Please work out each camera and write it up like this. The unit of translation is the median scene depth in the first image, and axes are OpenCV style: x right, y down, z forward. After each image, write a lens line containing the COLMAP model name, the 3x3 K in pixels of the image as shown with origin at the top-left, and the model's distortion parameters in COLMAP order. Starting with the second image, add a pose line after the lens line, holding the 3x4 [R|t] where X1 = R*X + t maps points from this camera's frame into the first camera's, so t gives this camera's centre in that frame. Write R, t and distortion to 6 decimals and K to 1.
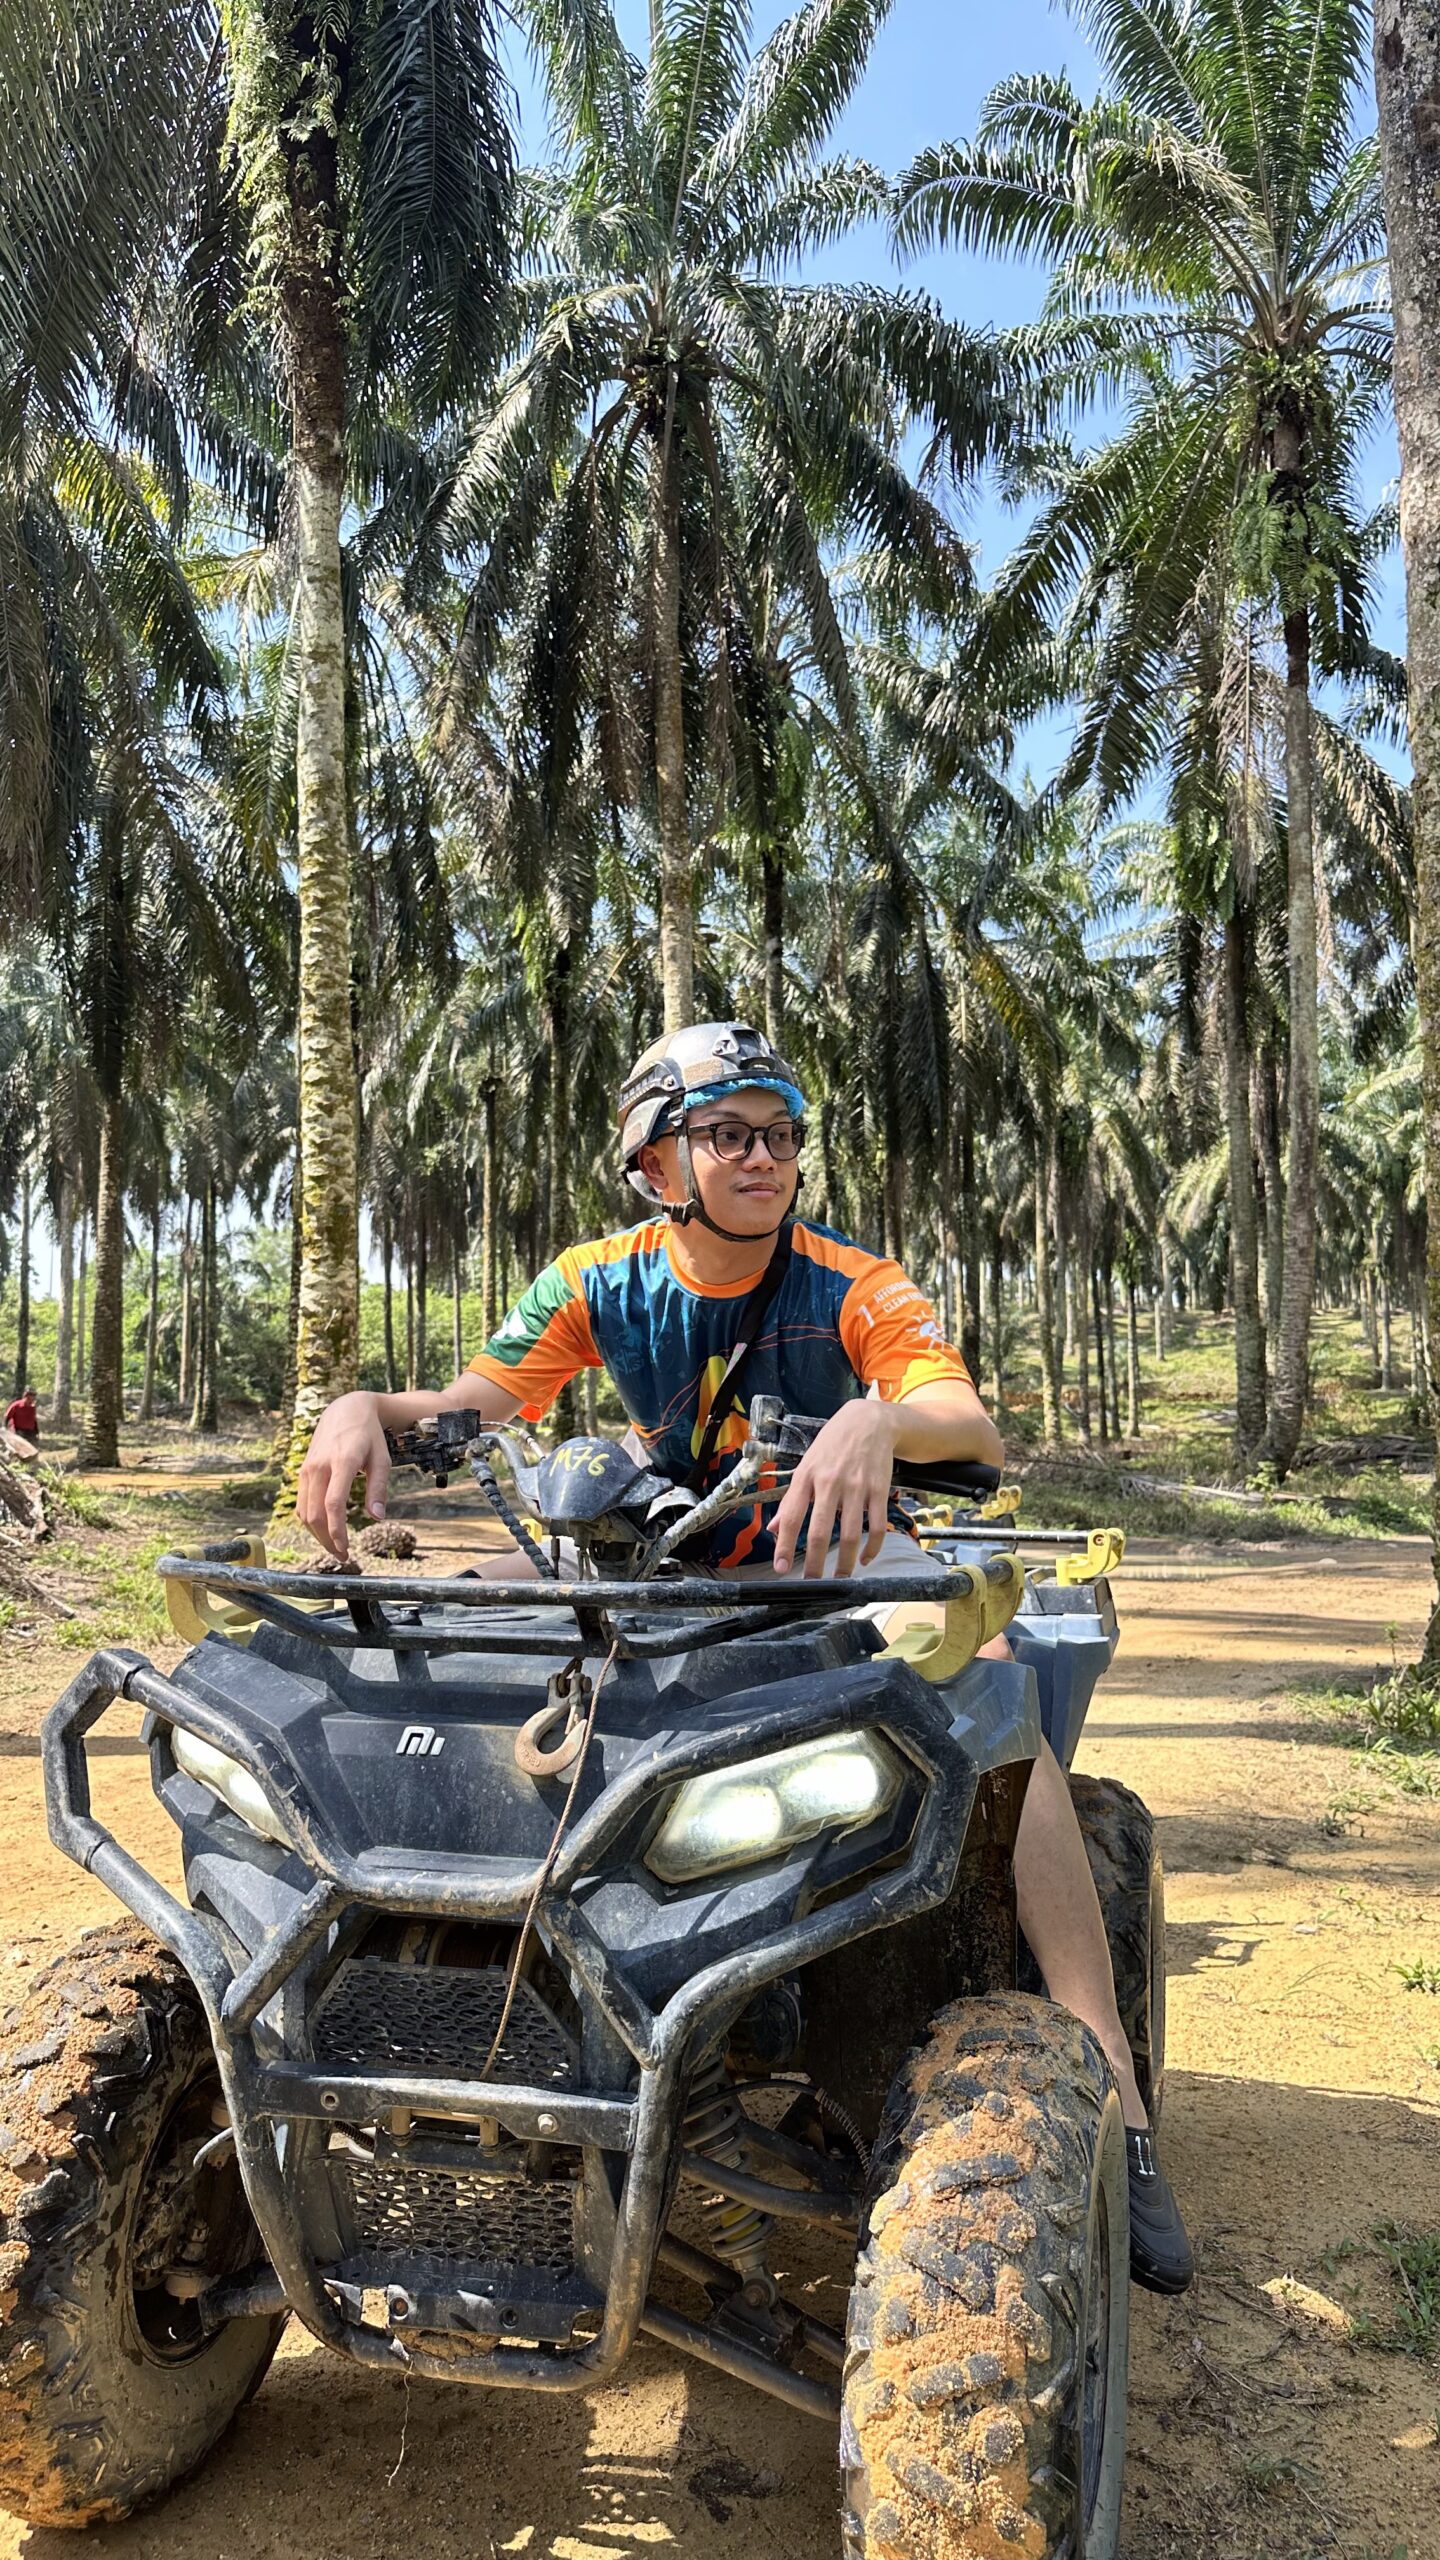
lens RADIAL K [[1827.0, 0, 690.6], [0, 1827.0, 1261.1], [0, 0, 1]] dist [0.070003, -0.130760]
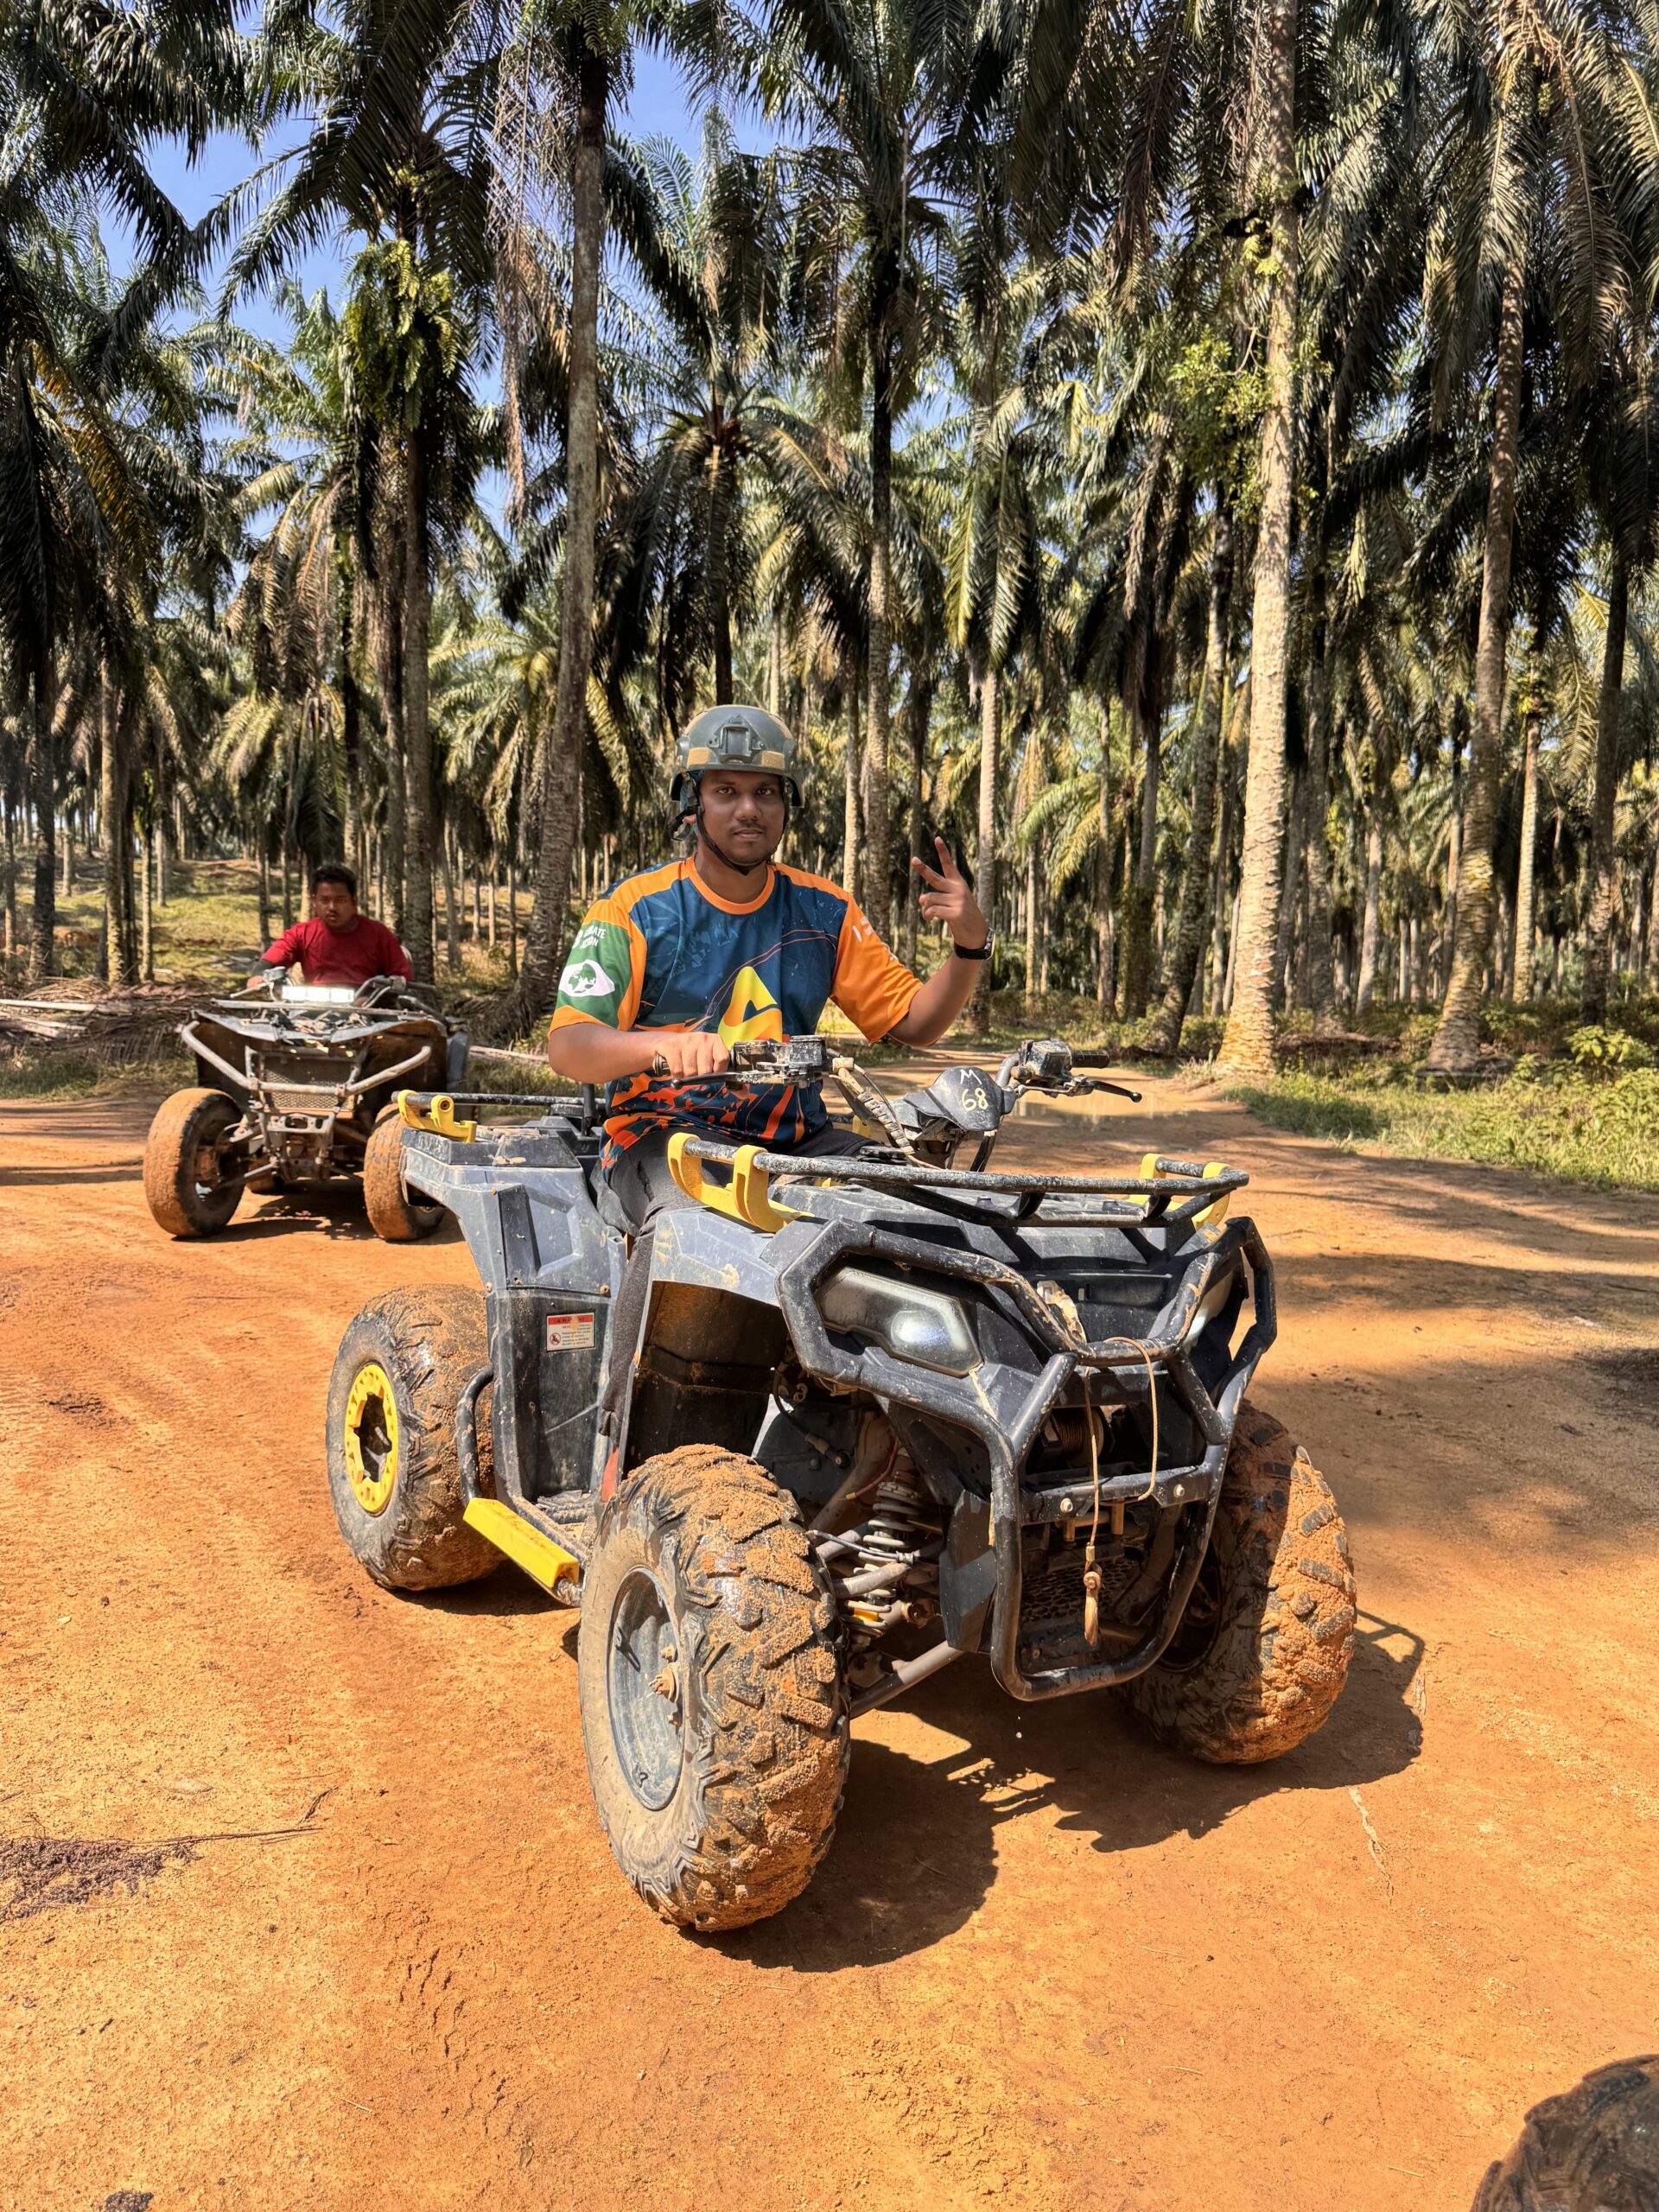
lens RADIAL K [[1563.3, 0, 829.5], [0, 1563.3, 1106.0], [0, 0, 1]] dist [0.000222, -0.000606]
pose [[0.767923, -0.020952, 0.640199, -0.035519], [-0.091091, 0.985735, 0.141525, 0.011368], [-0.634032, -0.166997, 0.755060, 0.141139]]
